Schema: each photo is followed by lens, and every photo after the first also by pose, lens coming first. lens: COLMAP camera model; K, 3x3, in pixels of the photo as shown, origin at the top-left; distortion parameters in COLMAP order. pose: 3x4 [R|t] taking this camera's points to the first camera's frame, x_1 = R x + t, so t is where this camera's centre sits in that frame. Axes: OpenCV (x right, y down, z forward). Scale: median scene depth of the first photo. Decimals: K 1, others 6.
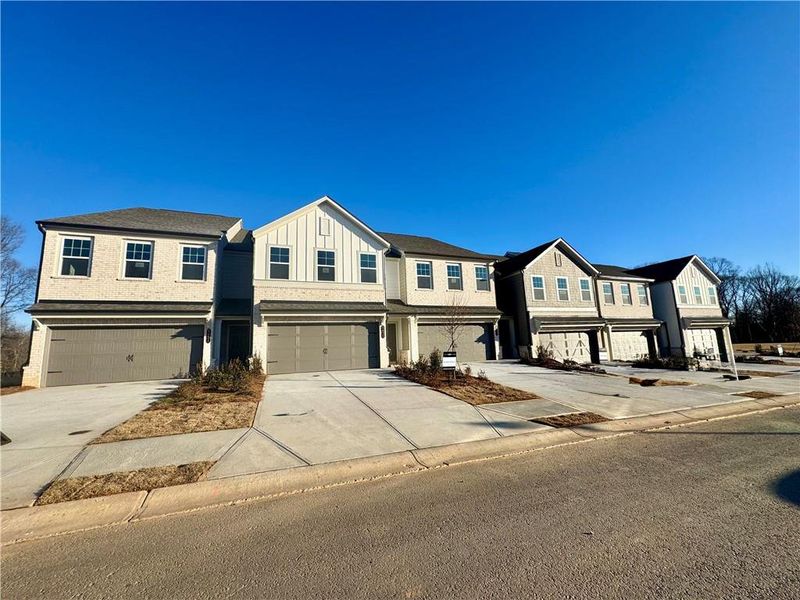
lens RADIAL K [[319.4, 0, 399.1], [0, 319.4, 297.5], [0, 0, 1]] dist [-0.001676, 0.000122]
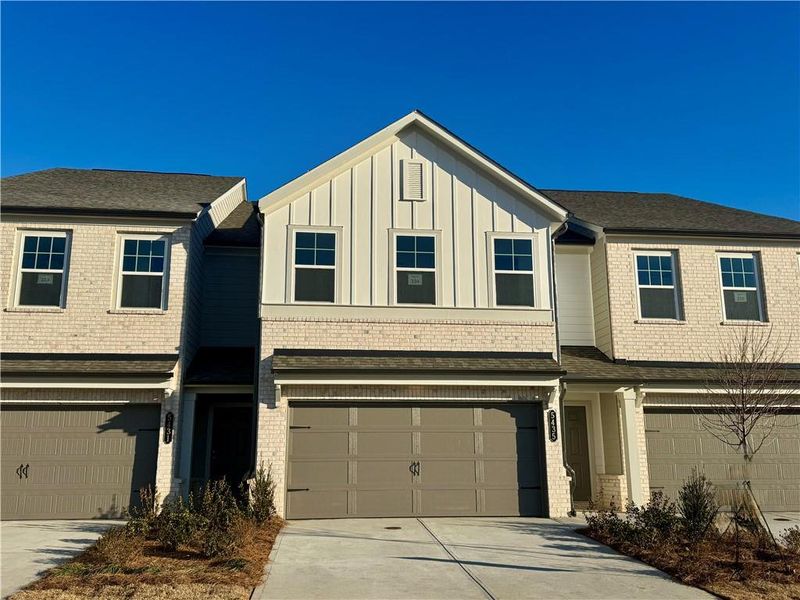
lens RADIAL K [[712.9, 0, 400.1], [0, 712.9, 305.9], [0, 0, 1]] dist [0.168904, -0.318181]
pose [[0.965268, -0.023094, -0.260240, 0.003868], [0.008159, 0.998264, -0.058324, 0.007458], [0.261135, 0.054175, 0.963781, 0.059719]]
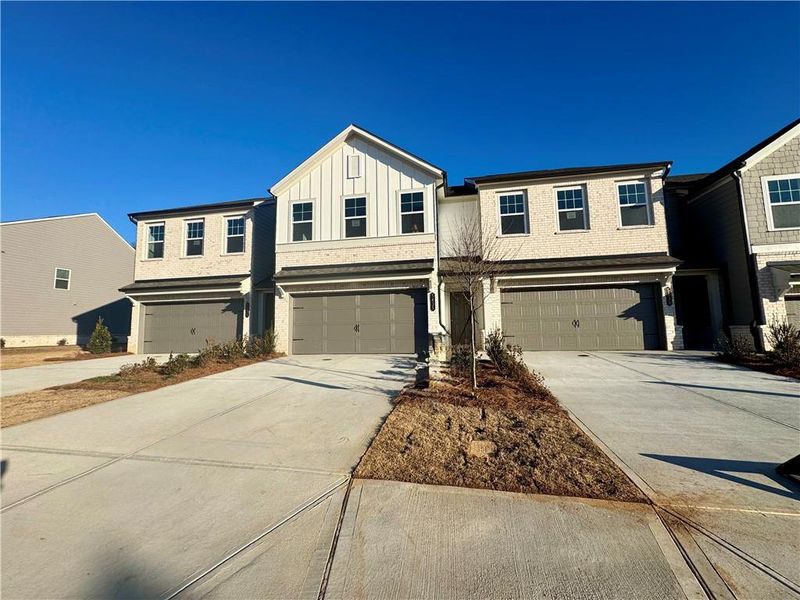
lens RADIAL K [[316.6, 0, 400.0], [0, 316.6, 300.0], [0, 0, 1]] dist [0.000250, -0.000028]
pose [[0.851486, -0.030436, -0.523493, 0.261524], [0.066462, 0.996527, 0.050166, 0.069327], [0.520148, -0.077508, 0.850552, 0.409942]]
